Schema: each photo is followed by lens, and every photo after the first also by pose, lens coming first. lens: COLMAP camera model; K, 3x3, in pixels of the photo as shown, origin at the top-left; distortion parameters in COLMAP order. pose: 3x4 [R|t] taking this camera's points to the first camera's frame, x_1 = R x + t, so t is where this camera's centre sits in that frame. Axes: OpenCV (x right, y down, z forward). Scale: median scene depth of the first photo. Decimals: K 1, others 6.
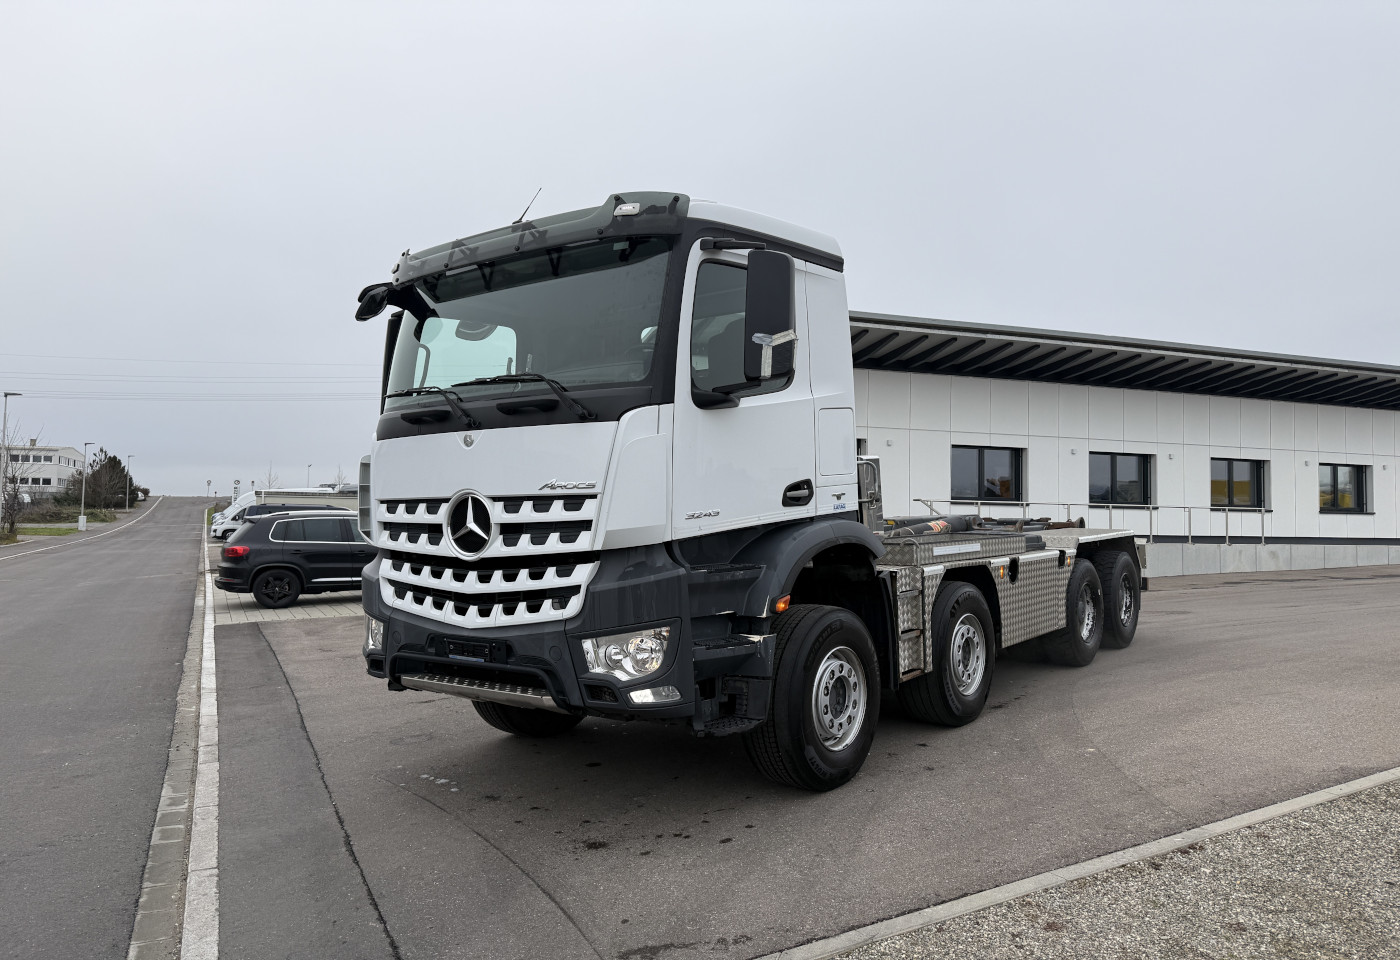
lens RADIAL K [[966.9, 0, 702.2], [0, 966.9, 502.0], [0, 0, 1]] dist [0.074159, -0.097939]
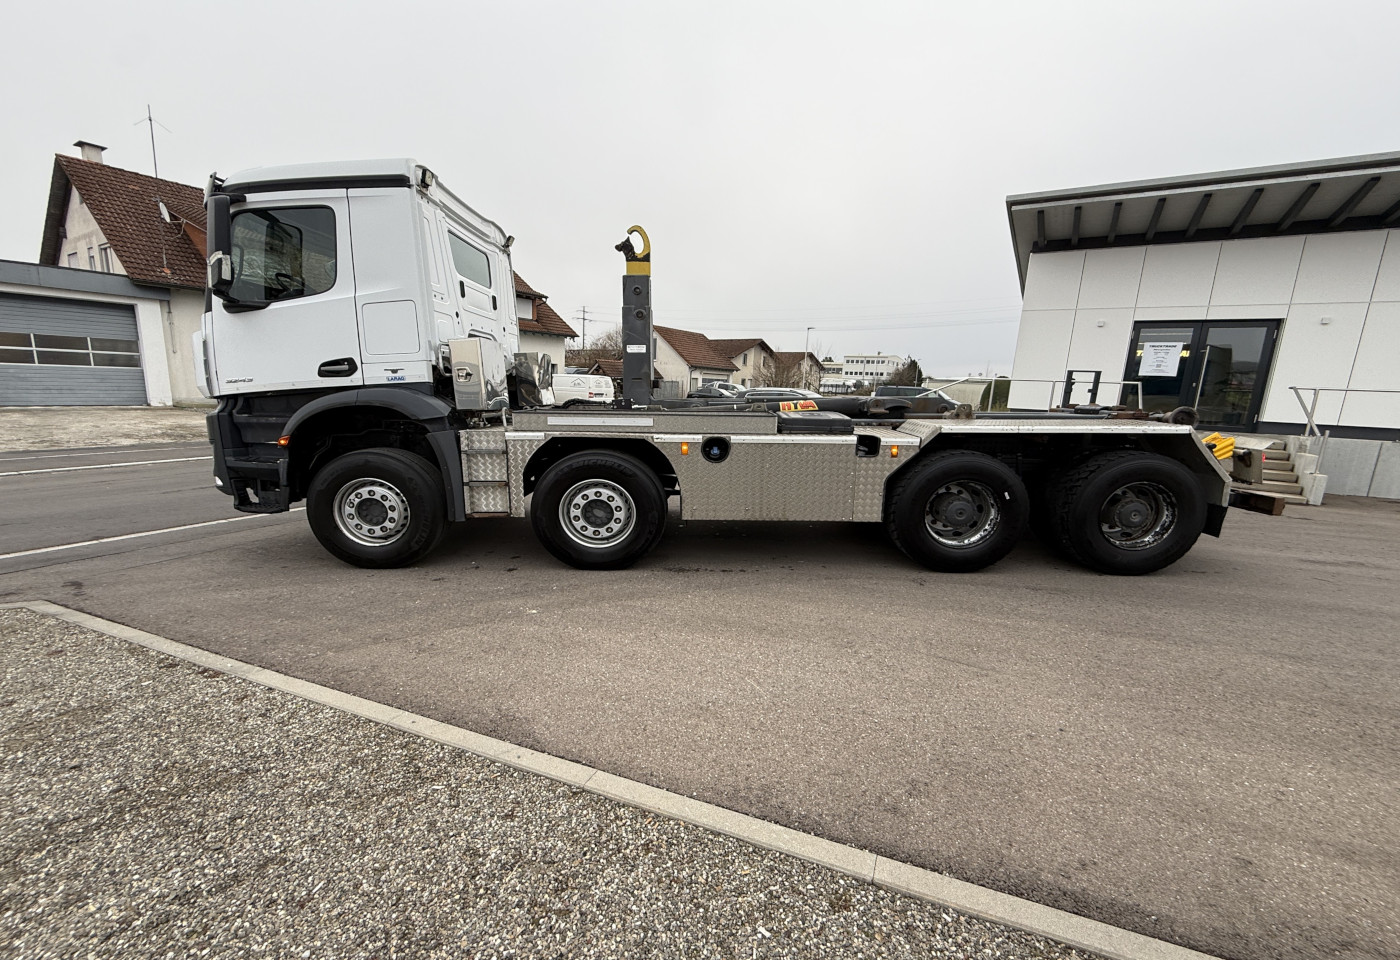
lens RADIAL K [[574.1, 0, 697.9], [0, 574.1, 500.5], [0, 0, 1]] dist [-0.000147, -0.000179]
pose [[0.597387, 0.171722, -0.783352, 1.127187], [-0.016555, 0.979238, 0.202038, 0.002848], [0.801782, -0.107726, 0.587827, 0.907489]]
